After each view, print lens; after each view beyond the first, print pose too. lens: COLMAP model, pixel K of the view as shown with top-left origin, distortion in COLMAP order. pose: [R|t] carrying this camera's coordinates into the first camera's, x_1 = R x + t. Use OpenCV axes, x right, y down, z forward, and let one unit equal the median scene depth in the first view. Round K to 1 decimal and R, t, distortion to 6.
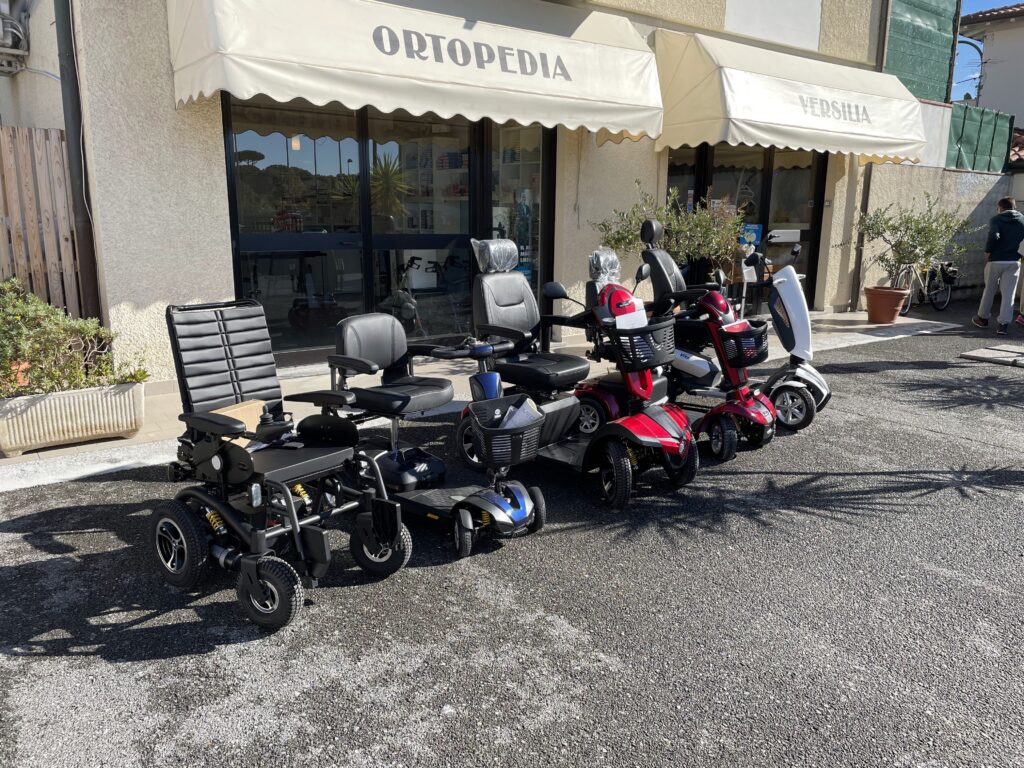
lens RADIAL K [[772.4, 0, 513.9], [0, 772.4, 379.9], [0, 0, 1]] dist [0.055166, -0.074797]
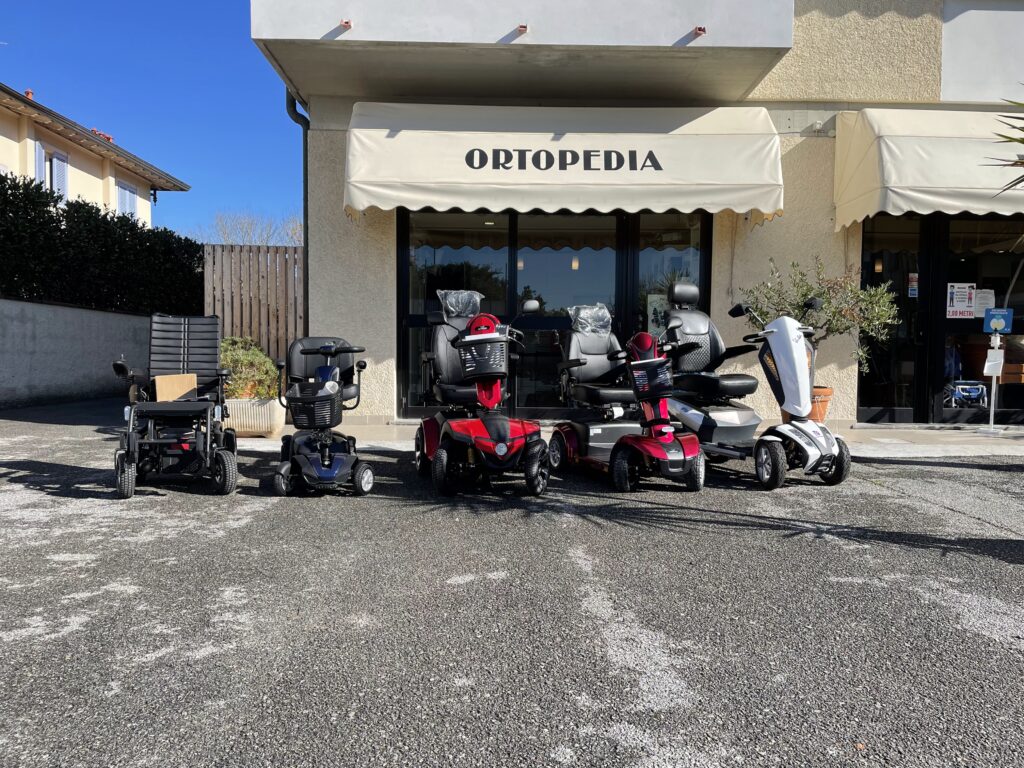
lens RADIAL K [[772.4, 0, 508.0], [0, 772.4, 388.7], [0, 0, 1]] dist [0.055166, -0.074797]
pose [[0.805070, 0.019029, -0.592874, 0.622948], [-0.124408, 0.982673, -0.137394, 0.107783], [0.579987, 0.184370, 0.793488, 0.068826]]
